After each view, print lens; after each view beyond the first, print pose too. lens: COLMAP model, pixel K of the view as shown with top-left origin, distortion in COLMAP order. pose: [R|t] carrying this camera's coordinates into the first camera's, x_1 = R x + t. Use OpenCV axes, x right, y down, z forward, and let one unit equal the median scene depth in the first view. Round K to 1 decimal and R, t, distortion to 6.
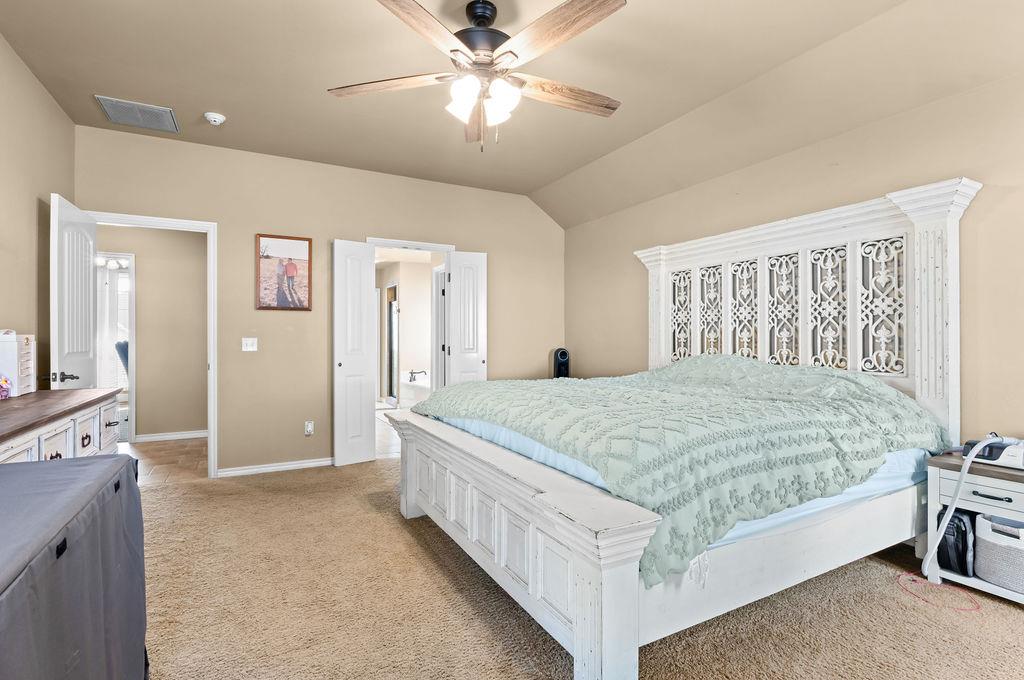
lens RADIAL K [[485.3, 0, 489.5], [0, 485.3, 339.8], [0, 0, 1]] dist [-0.014263, -0.000035]
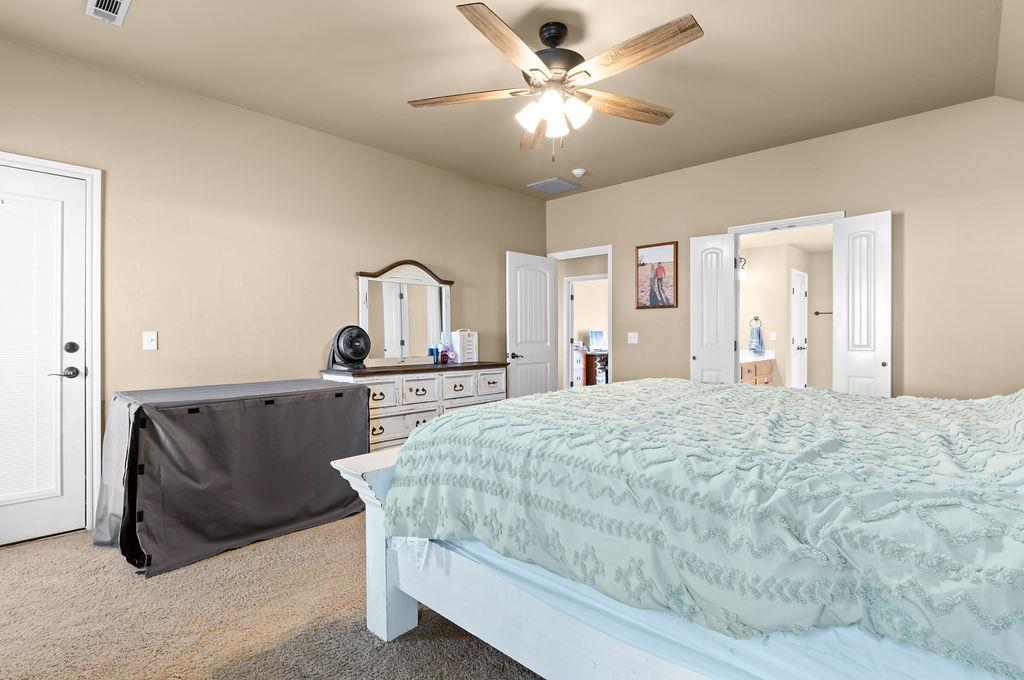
lens RADIAL K [[485.3, 0, 518.6], [0, 485.3, 338.3], [0, 0, 1]] dist [-0.014263, -0.000035]
pose [[0.348990, 0.006559, -0.937104, 0.611467], [0.000097, 0.999975, 0.007036, 0.002008], [0.937127, -0.002546, 0.348980, 0.329082]]
